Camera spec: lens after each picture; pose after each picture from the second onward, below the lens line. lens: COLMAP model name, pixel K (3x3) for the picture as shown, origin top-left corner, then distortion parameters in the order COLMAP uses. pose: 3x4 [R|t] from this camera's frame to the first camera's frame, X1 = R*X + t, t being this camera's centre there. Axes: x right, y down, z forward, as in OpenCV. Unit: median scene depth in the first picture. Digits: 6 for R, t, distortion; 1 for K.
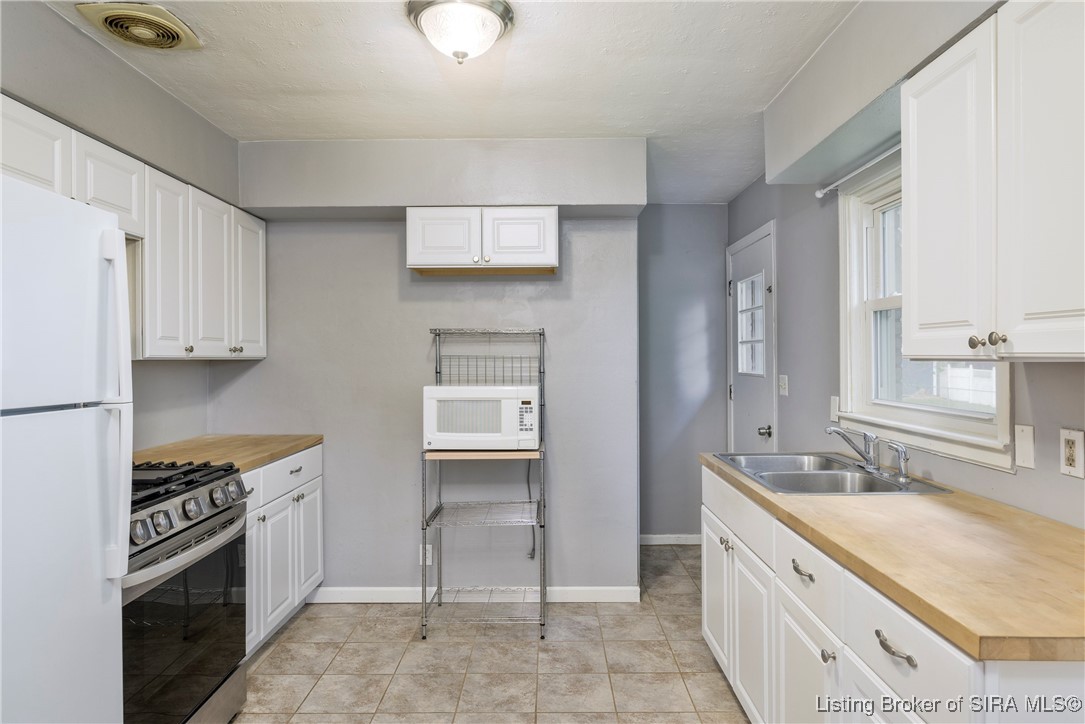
lens RADIAL K [[649.4, 0, 547.5], [0, 649.4, 357.5], [0, 0, 1]] dist [-0.000127, 0.002262]
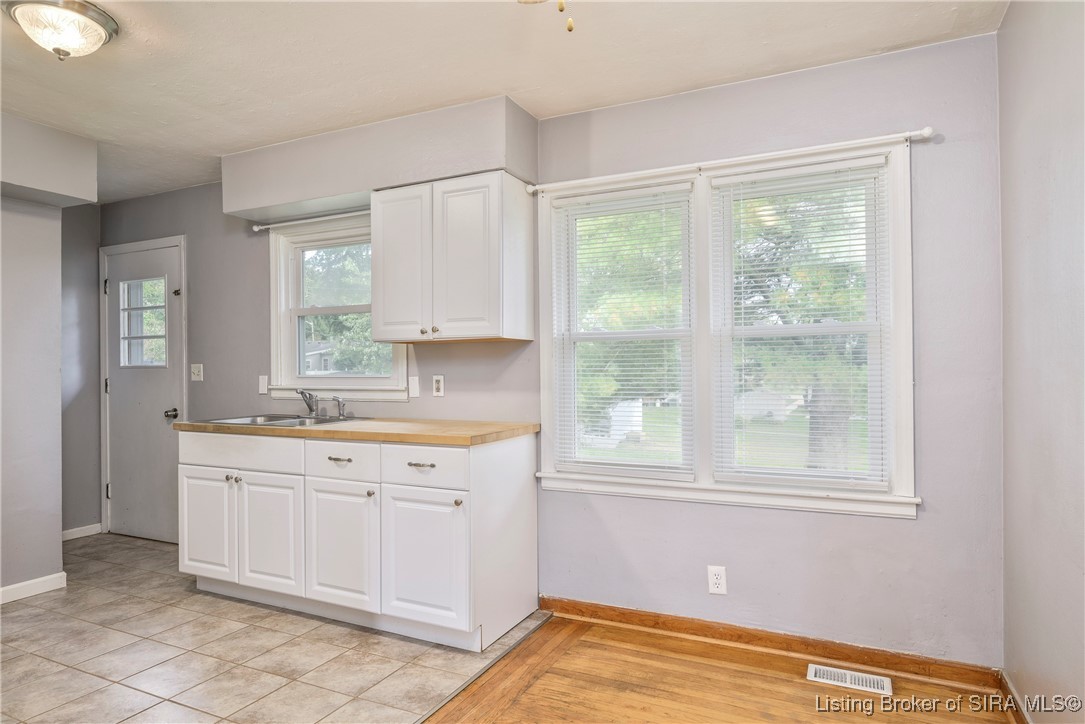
lens RADIAL K [[649.4, 0, 544.1], [0, 649.4, 365.5], [0, 0, 1]] dist [-0.000127, 0.002262]
pose [[0.441179, 0.005910, 0.897400, -0.543356], [0.006946, 0.999926, -0.010000, 0.056748], [-0.897392, 0.010645, 0.441105, -0.151771]]
